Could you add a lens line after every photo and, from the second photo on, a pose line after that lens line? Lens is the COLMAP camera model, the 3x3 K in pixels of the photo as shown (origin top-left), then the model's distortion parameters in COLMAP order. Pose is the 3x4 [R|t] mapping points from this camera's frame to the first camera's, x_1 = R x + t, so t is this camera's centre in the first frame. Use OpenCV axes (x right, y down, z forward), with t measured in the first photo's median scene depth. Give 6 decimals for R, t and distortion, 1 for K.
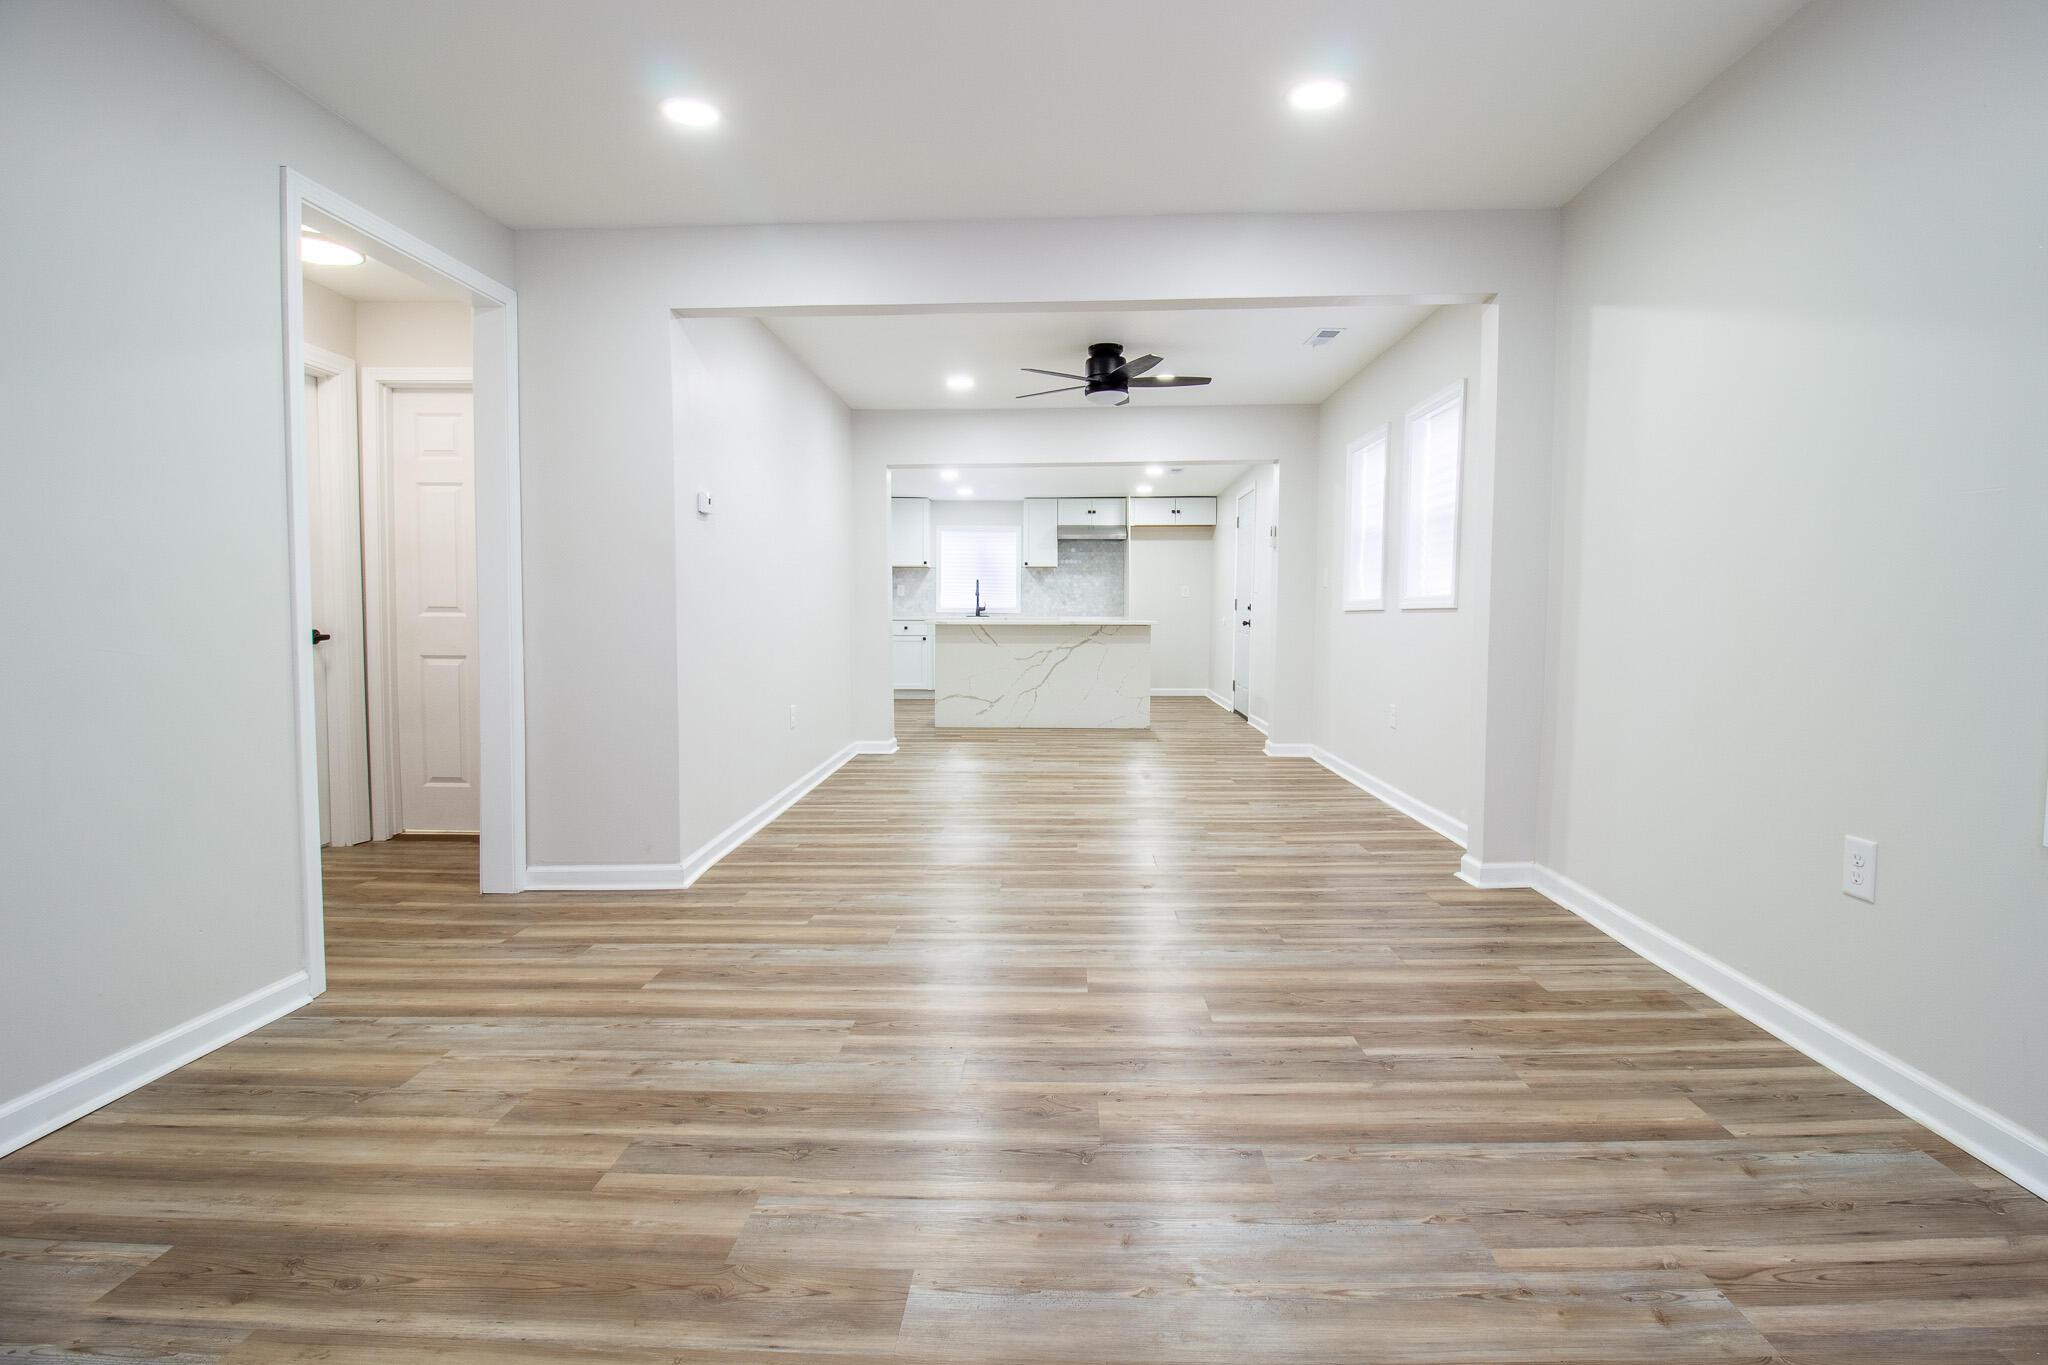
lens RADIAL K [[965.7, 0, 1033.3], [0, 965.7, 654.4], [0, 0, 1]] dist [0.002238, -0.013534]
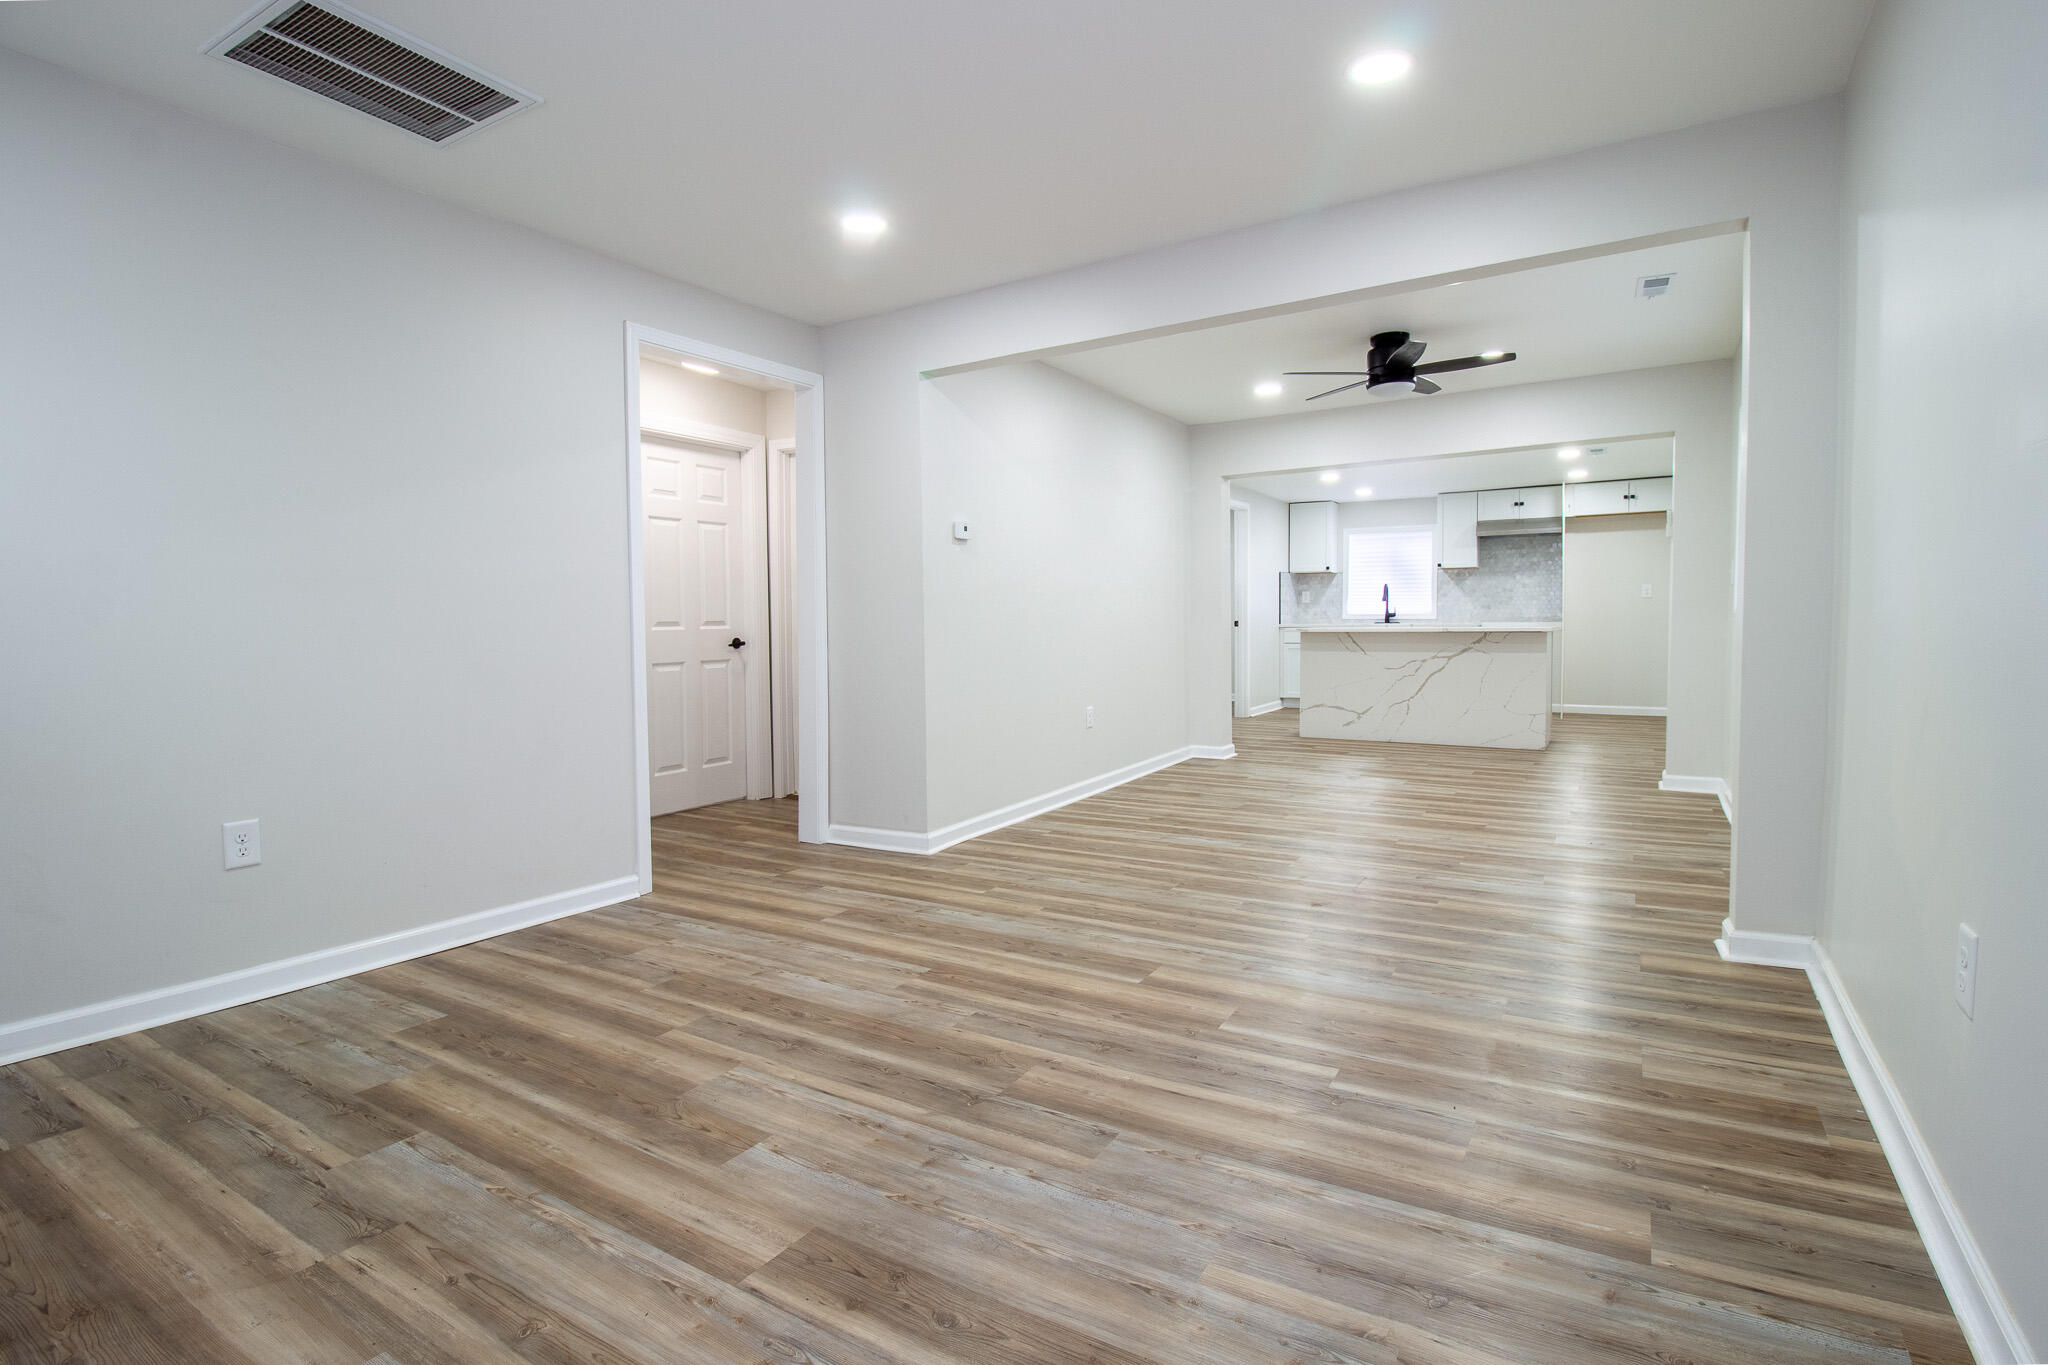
lens RADIAL K [[965.7, 0, 1023.1], [0, 965.7, 664.3], [0, 0, 1]] dist [0.002238, -0.013534]
pose [[0.870990, 0.012771, -0.491134, 0.277818], [-0.011192, 0.999918, 0.006153, -0.002167], [0.491173, 0.000138, 0.871062, 0.011956]]
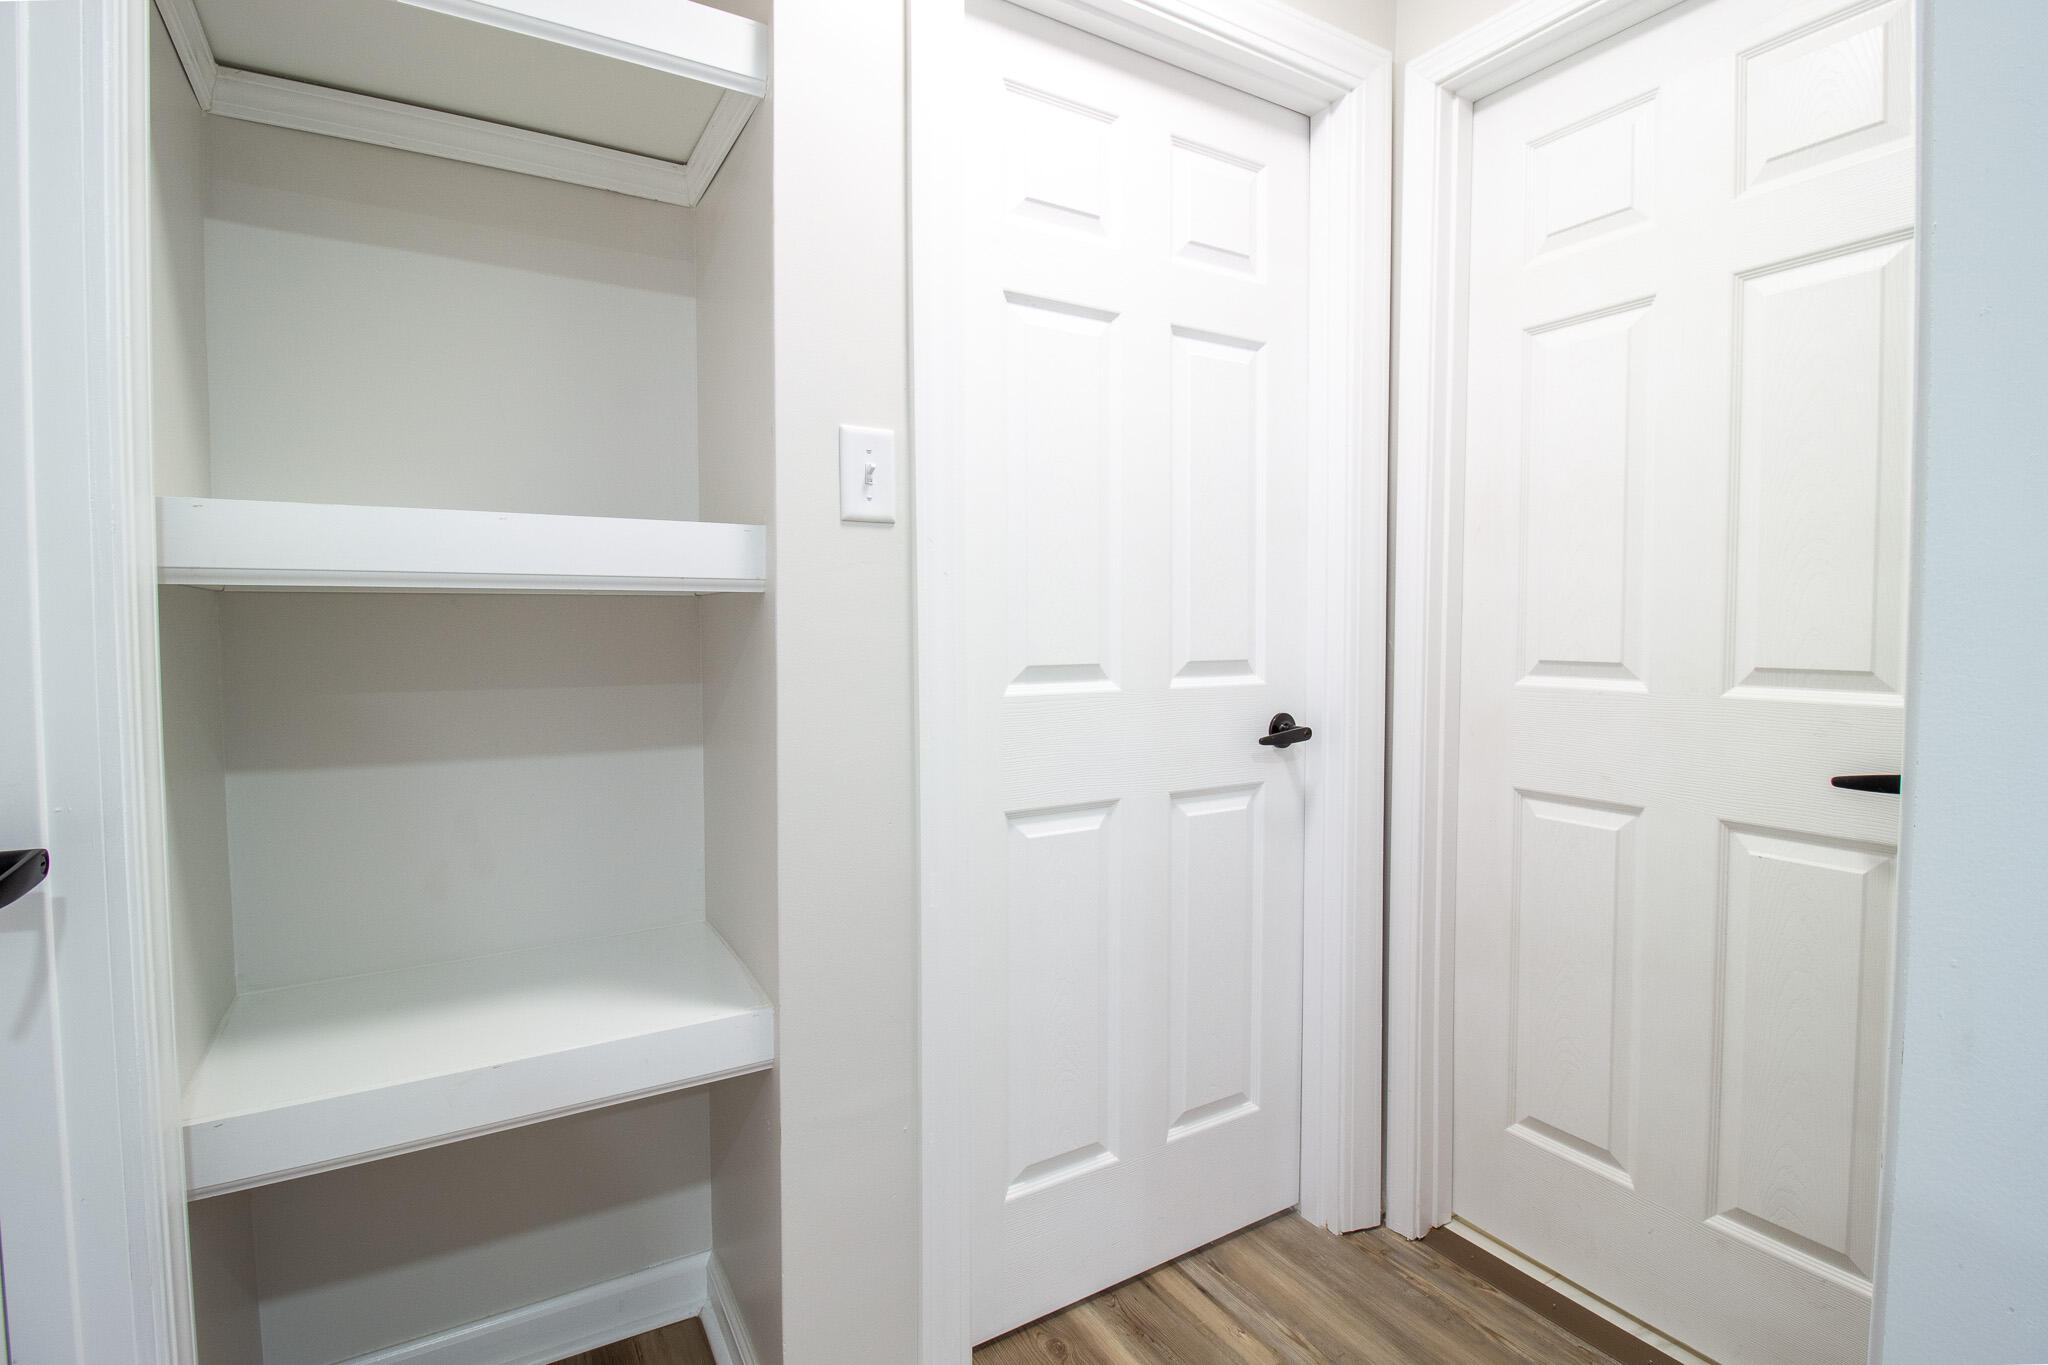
lens RADIAL K [[965.7, 0, 1056.4], [0, 965.7, 682.6], [0, 0, 1]] dist [0.002238, -0.013534]
pose [[0.555825, 0.039990, -0.830337, -0.454025], [-0.029500, 0.999162, 0.028374, -0.049540], [0.830775, 0.008724, 0.556539, 0.687222]]
